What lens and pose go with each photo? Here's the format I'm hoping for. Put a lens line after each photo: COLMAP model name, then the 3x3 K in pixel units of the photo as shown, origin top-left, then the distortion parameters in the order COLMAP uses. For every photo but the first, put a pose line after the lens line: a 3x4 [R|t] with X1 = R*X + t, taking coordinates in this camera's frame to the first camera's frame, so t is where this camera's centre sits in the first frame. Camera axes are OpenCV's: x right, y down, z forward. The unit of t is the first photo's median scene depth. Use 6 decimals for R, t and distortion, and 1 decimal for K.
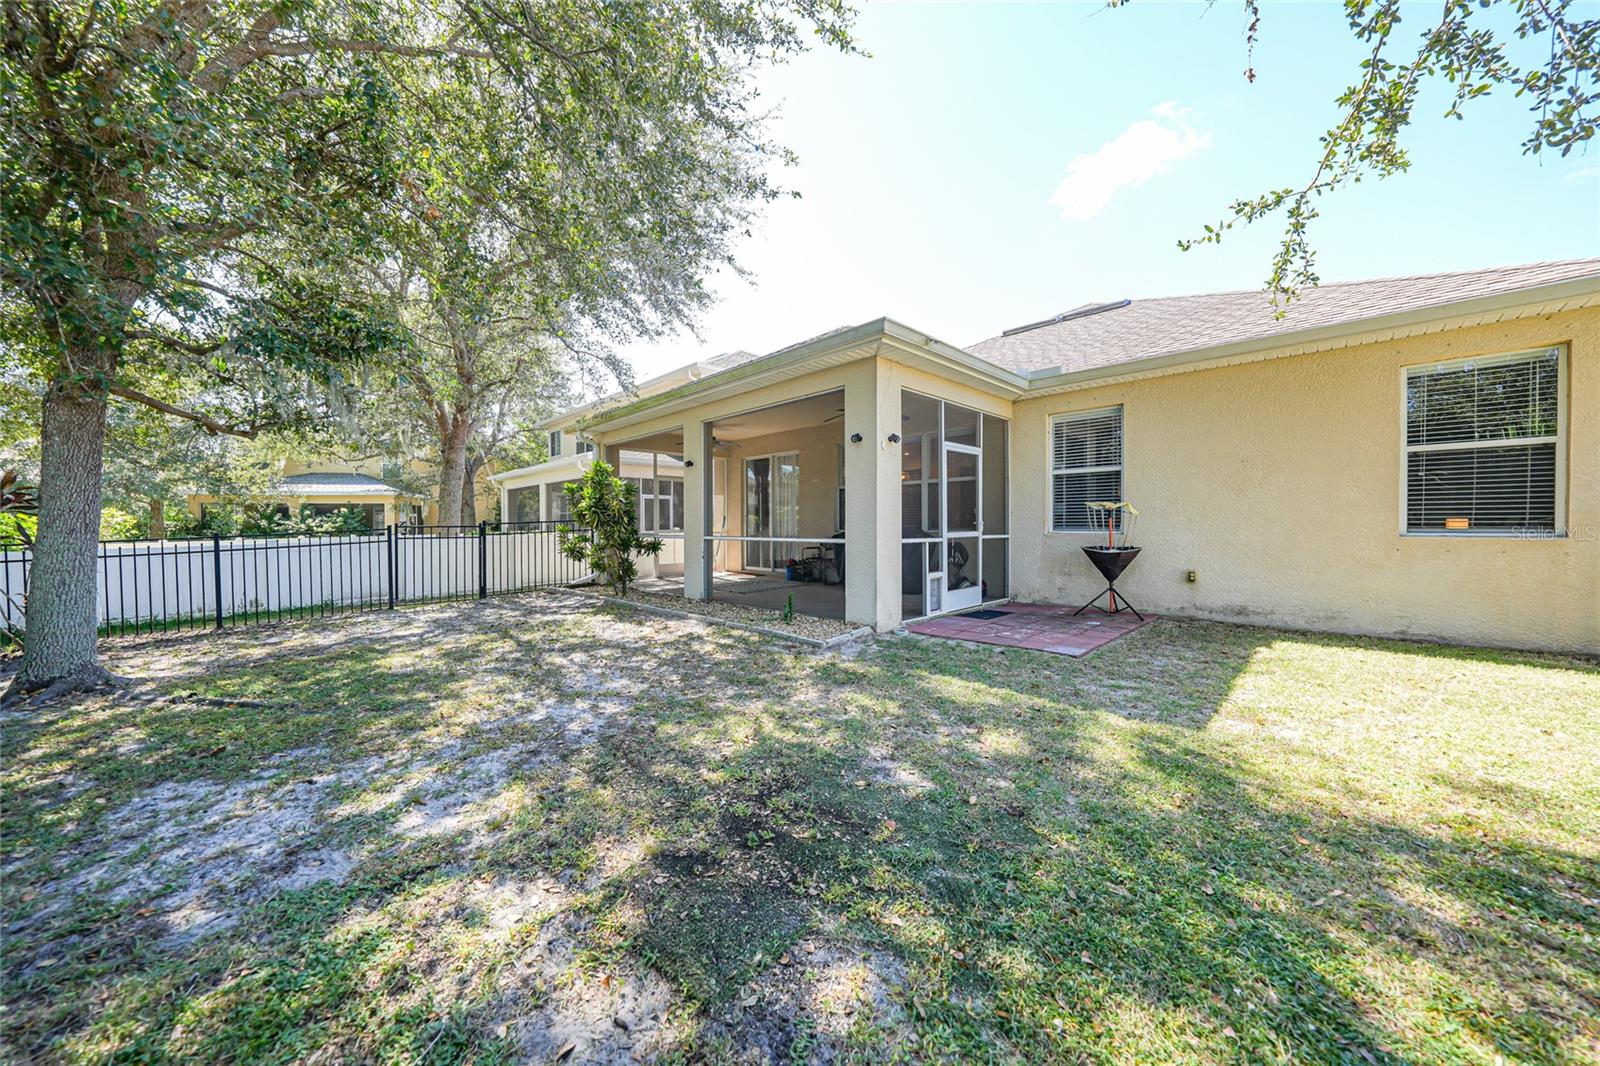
lens RADIAL K [[554.5, 0, 798.5], [0, 554.5, 528.0], [0, 0, 1]] dist [-0.029445, 0.006694]
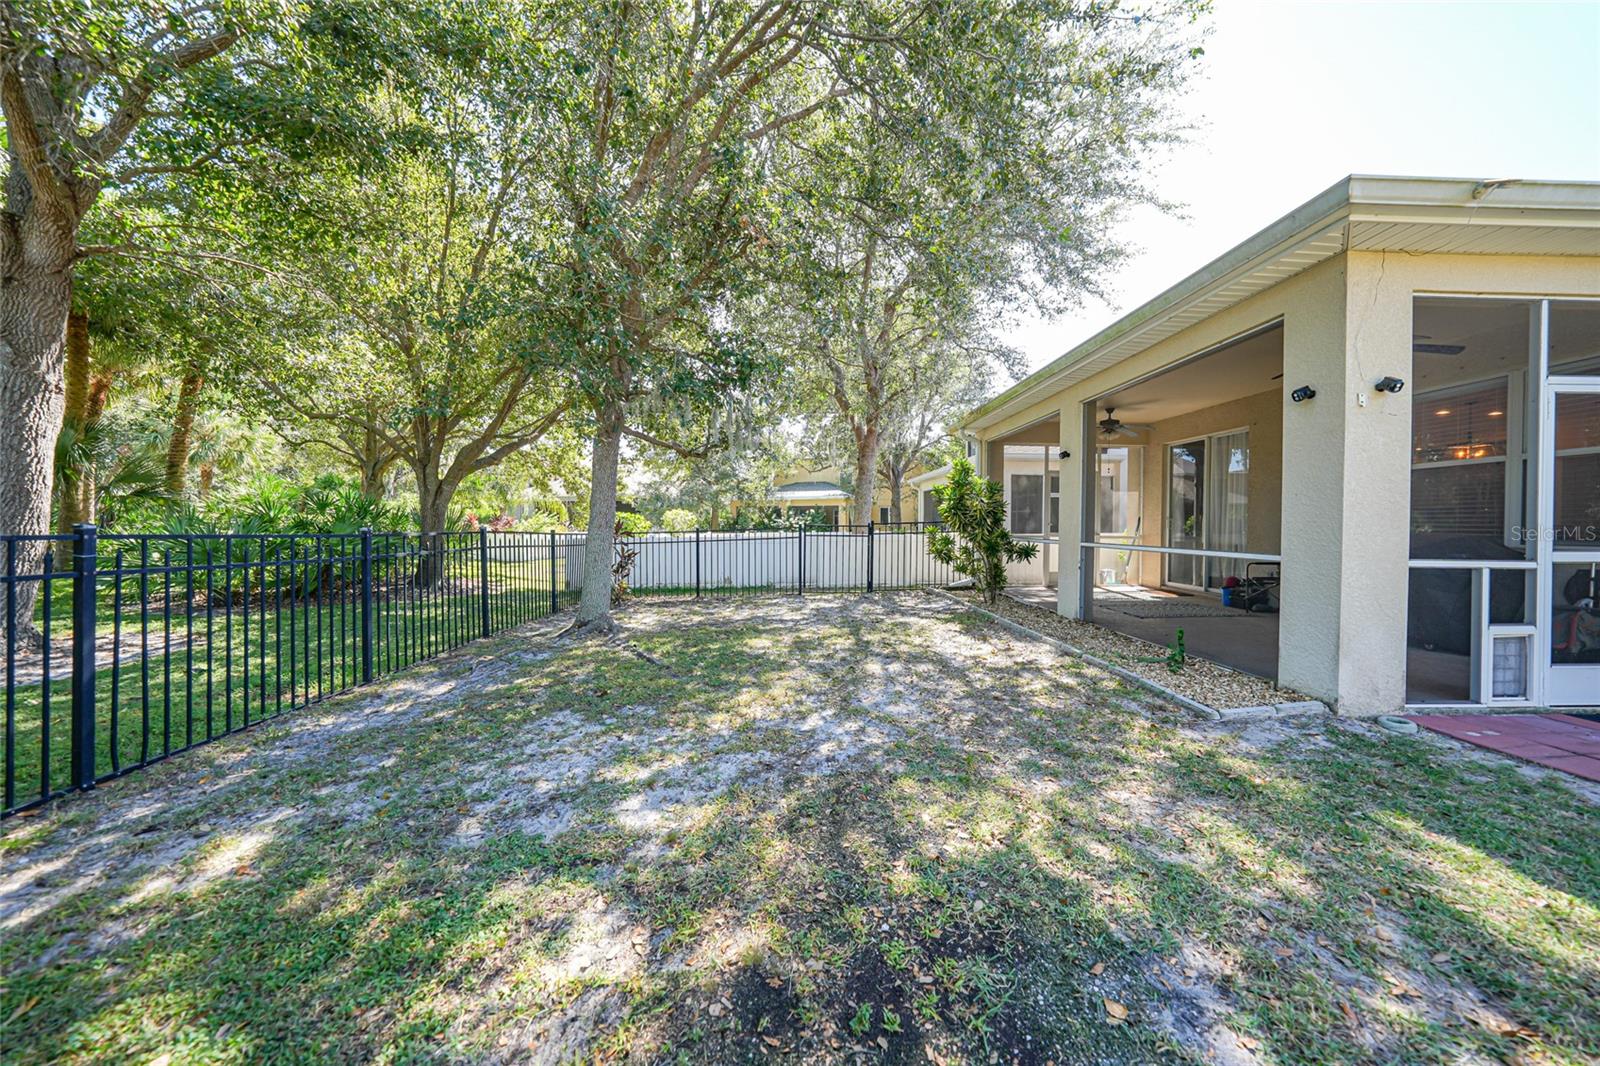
lens RADIAL K [[554.5, 0, 798.5], [0, 554.5, 528.0], [0, 0, 1]] dist [-0.029445, 0.006694]
pose [[0.734085, 0.016352, -0.678861, 0.113702], [-0.016101, 0.999848, 0.006672, -0.007907], [0.678867, 0.006033, 0.734237, 0.185313]]
